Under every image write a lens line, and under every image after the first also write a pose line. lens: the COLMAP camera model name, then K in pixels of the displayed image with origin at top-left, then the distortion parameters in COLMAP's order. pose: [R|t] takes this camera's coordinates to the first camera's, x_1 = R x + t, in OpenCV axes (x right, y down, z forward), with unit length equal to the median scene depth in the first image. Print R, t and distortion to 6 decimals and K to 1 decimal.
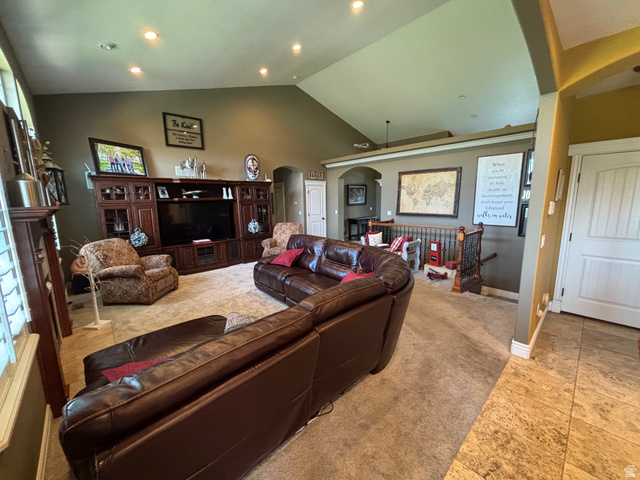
lens RADIAL K [[260.2, 0, 320.4], [0, 260.2, 240.1], [0, 0, 1]] dist [0.001912, -0.000702]
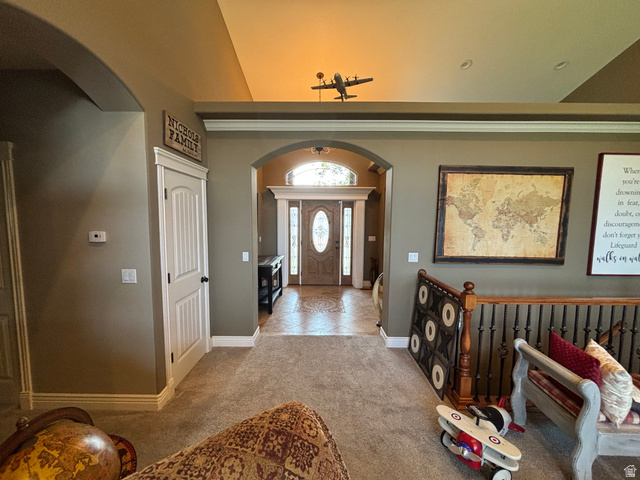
lens RADIAL K [[260.2, 0, 321.9], [0, 260.2, 241.0], [0, 0, 1]] dist [0.001912, -0.000702]
pose [[0.679126, -0.034859, 0.733194, -0.186672], [0.093560, 0.994835, -0.039362, -0.154805], [-0.728035, 0.095330, 0.678880, 0.978104]]
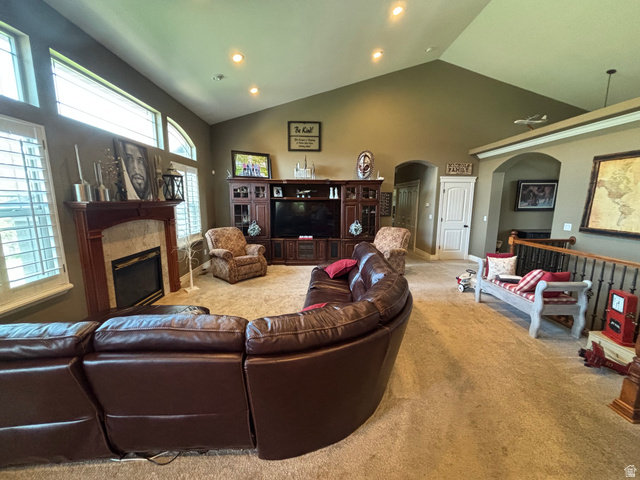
lens RADIAL K [[260.2, 0, 316.6], [0, 260.2, 239.6], [0, 0, 1]] dist [0.001912, -0.000702]
pose [[0.752644, 0.121737, -0.647076, 0.265934], [-0.120630, 0.991620, 0.046246, -0.040744], [0.647283, 0.043250, 0.761022, 0.209885]]
